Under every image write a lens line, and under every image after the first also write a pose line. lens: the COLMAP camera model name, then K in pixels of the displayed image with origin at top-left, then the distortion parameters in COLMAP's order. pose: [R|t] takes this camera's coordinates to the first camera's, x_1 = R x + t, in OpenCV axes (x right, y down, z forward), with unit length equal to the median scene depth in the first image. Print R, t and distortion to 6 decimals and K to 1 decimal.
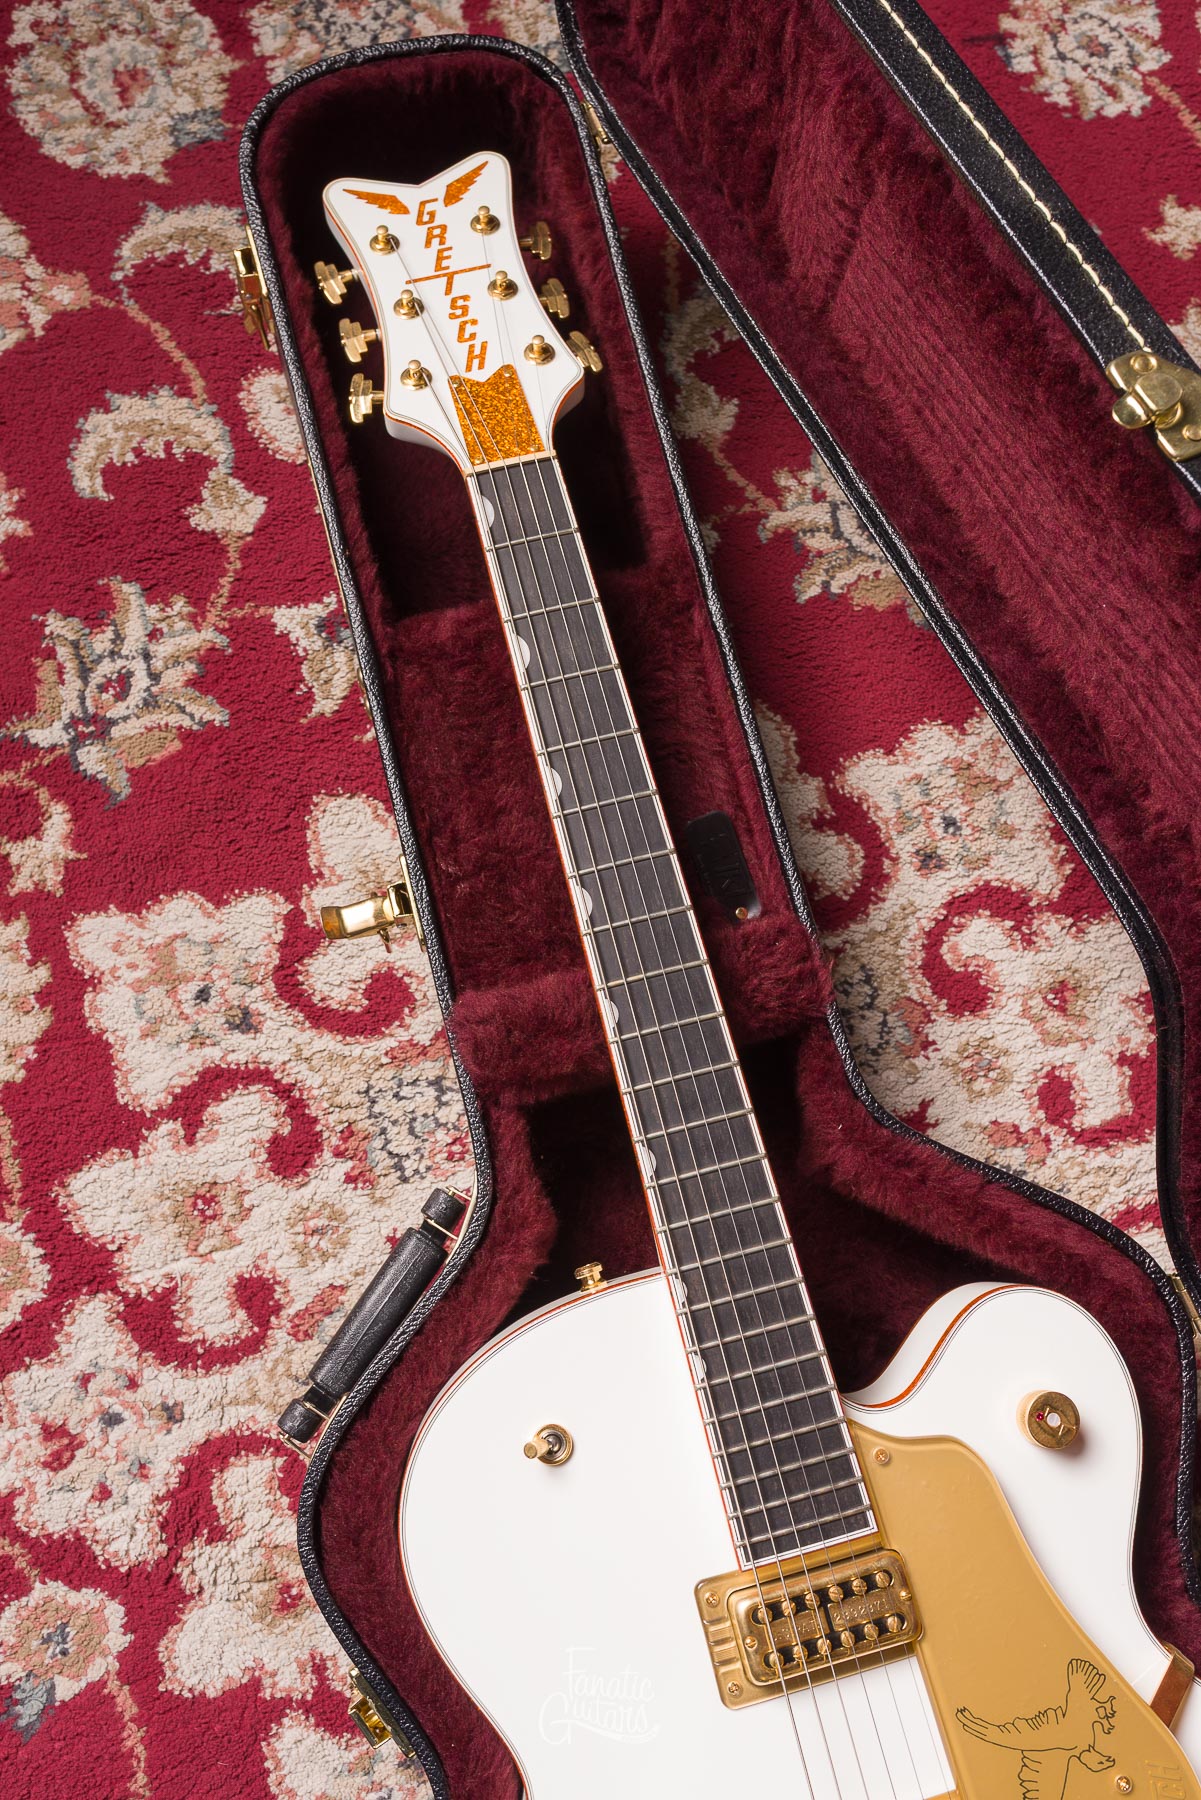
lens RADIAL K [[1728.9, 0, 600.5], [0, 1728.9, 900.0], [0, 0, 1]] dist [0.000347, -0.001357]
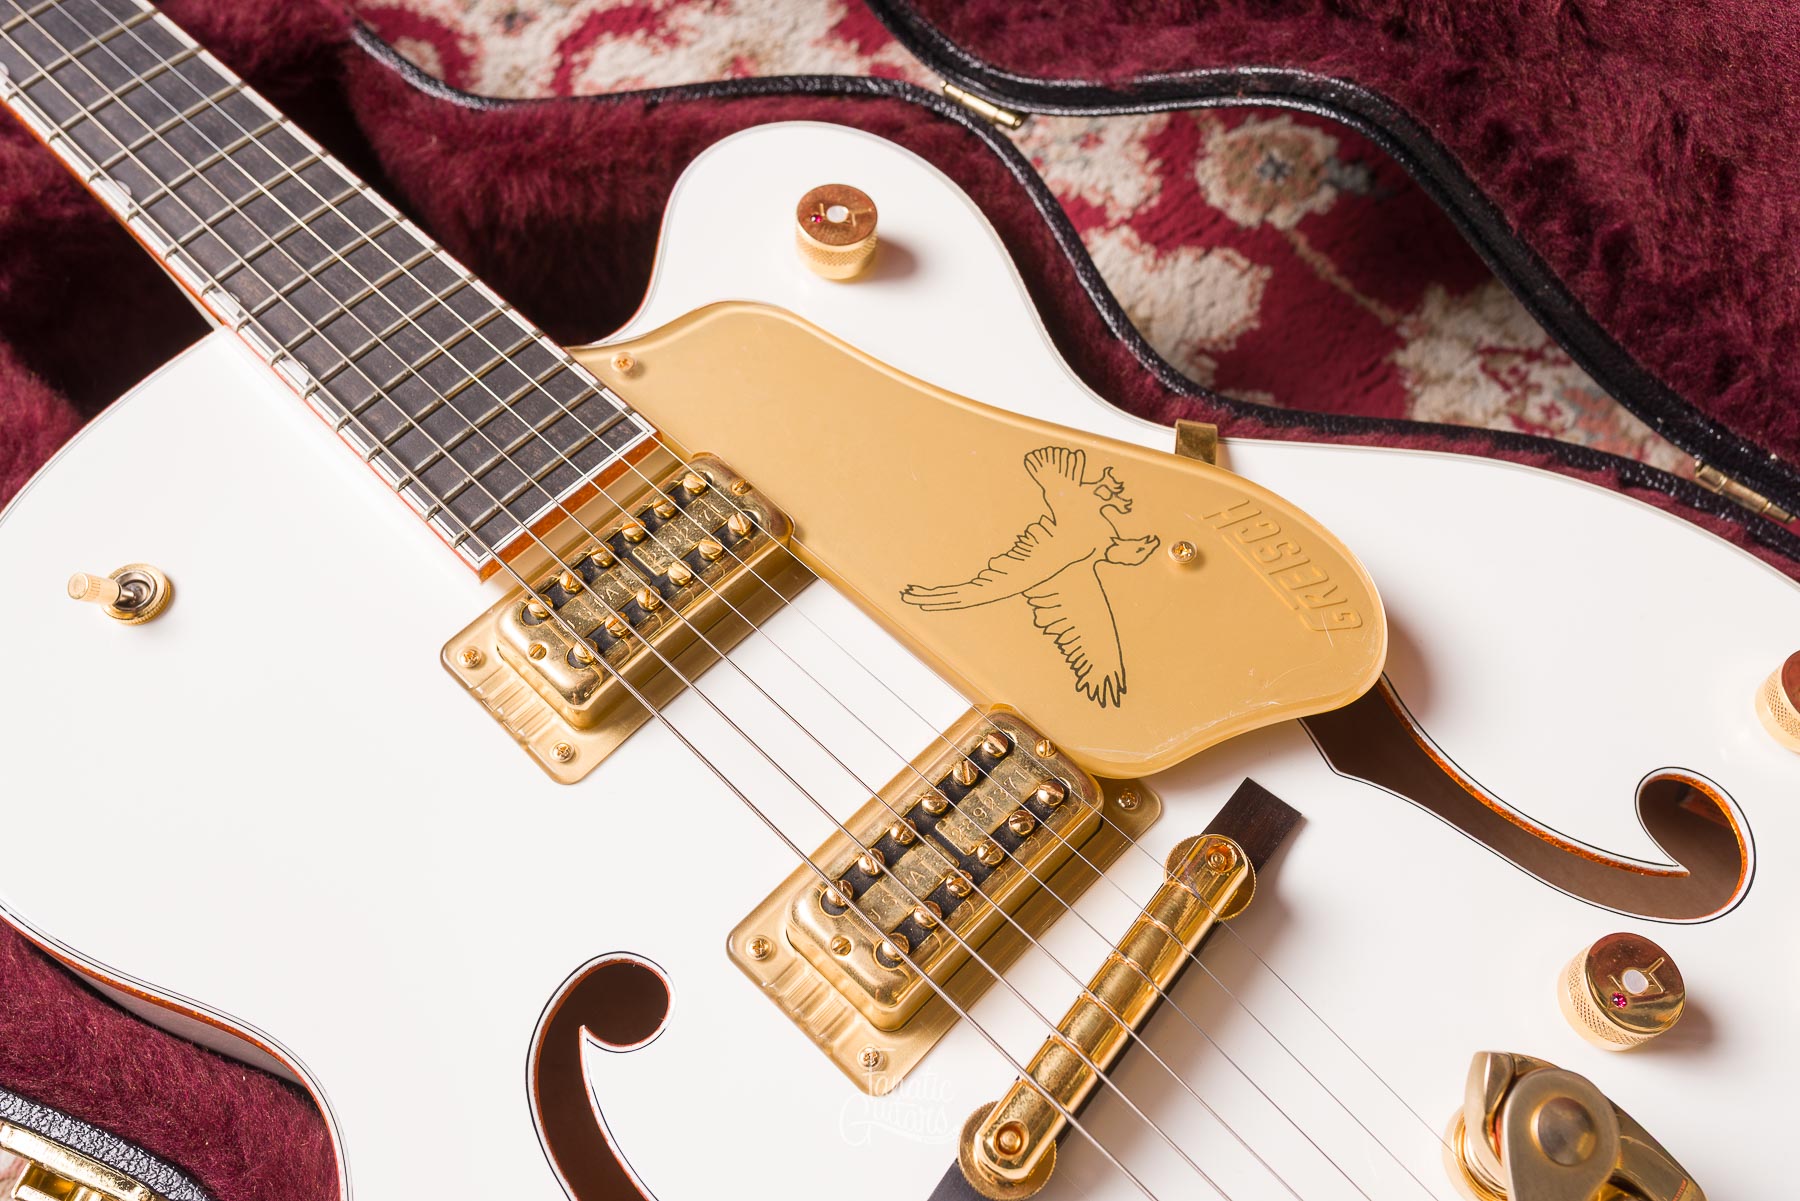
lens RADIAL K [[1767.8, 0, 901.6], [0, 1767.8, 600.2], [0, 0, 1]] dist [0.008591, -0.018174]
pose [[0.859717, -0.472143, 0.194851, 0.062569], [0.506458, 0.837460, -0.205332, 0.447819], [-0.066234, 0.275211, 0.959099, 0.299968]]
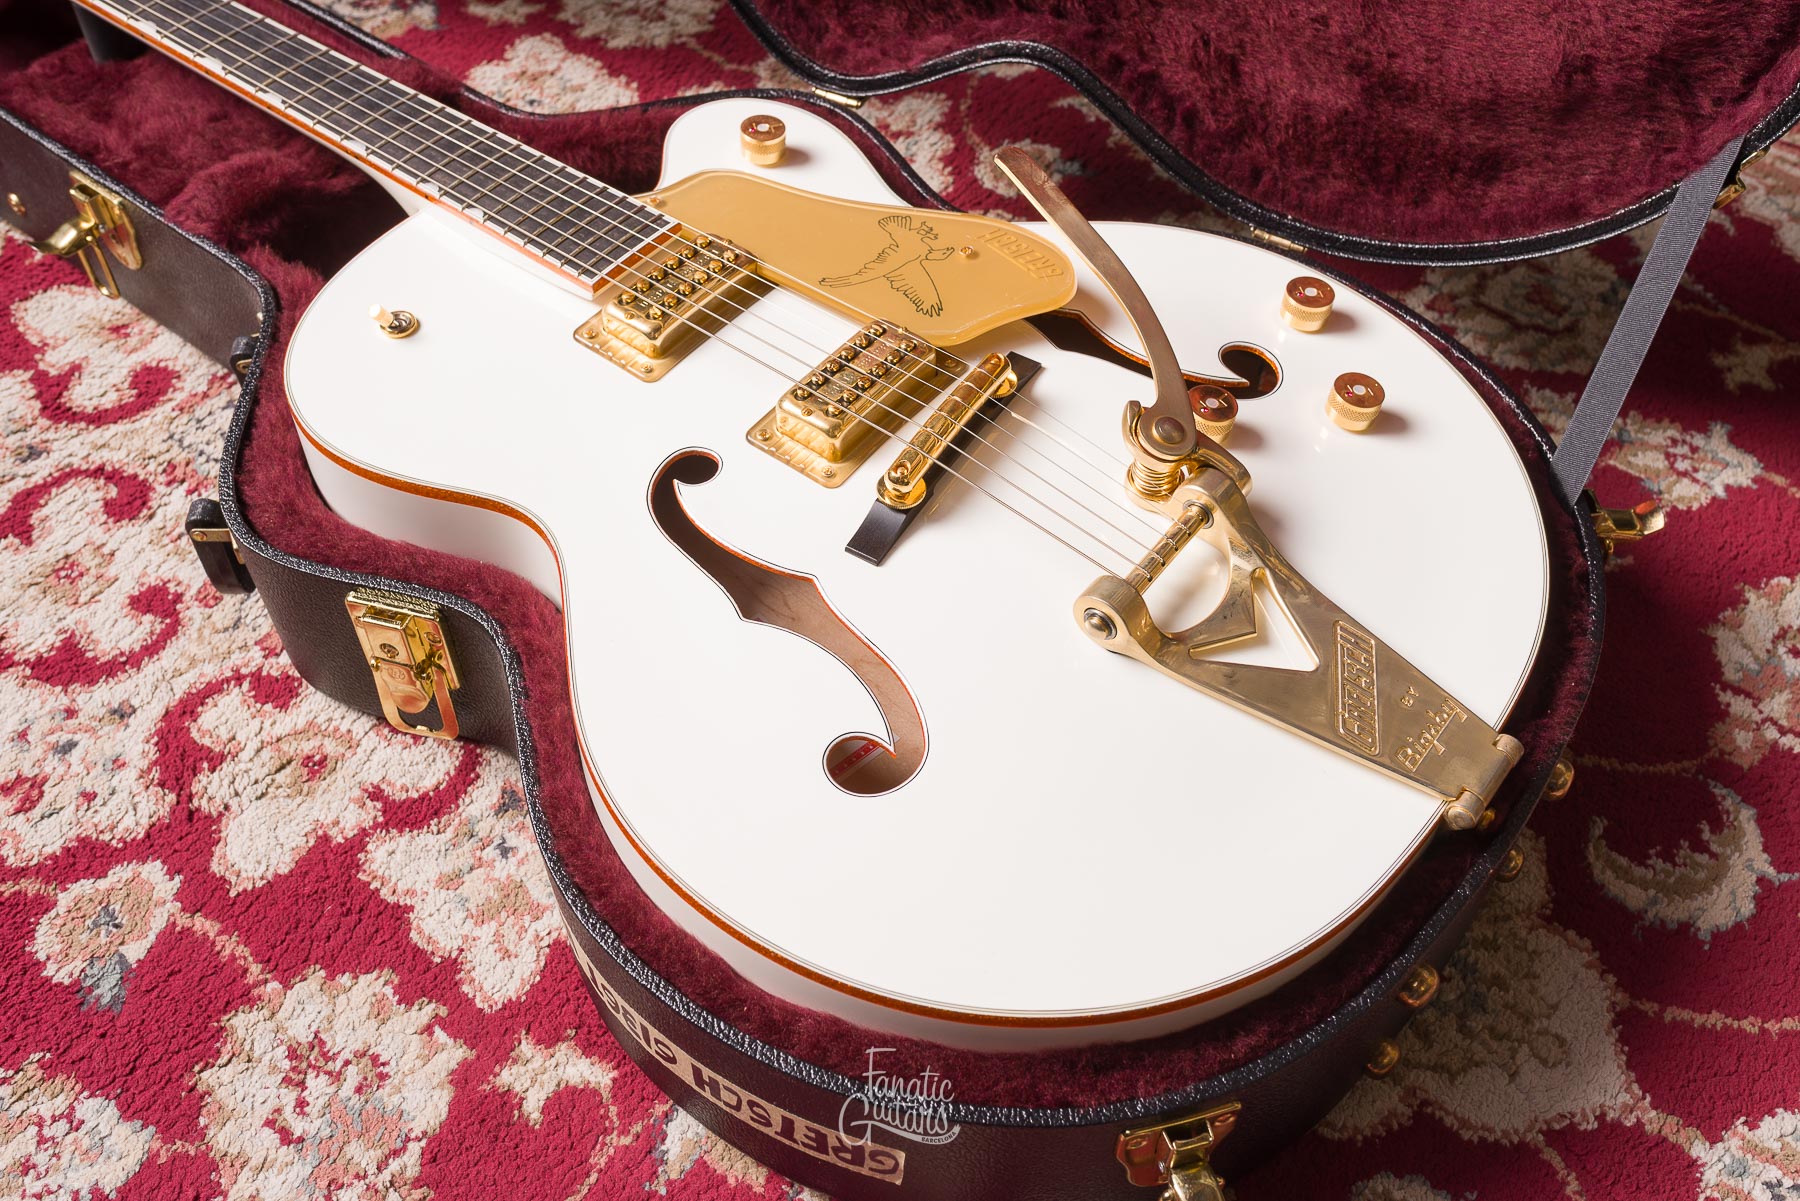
lens RADIAL K [[1728.9, 0, 902.1], [0, 1728.9, 604.1], [0, 0, 1]] dist [0.000347, -0.001357]
pose [[0.794947, -0.503083, 0.339066, -0.182369], [0.599711, 0.736091, -0.313874, 0.759331], [-0.091679, 0.452855, 0.886858, 0.058852]]
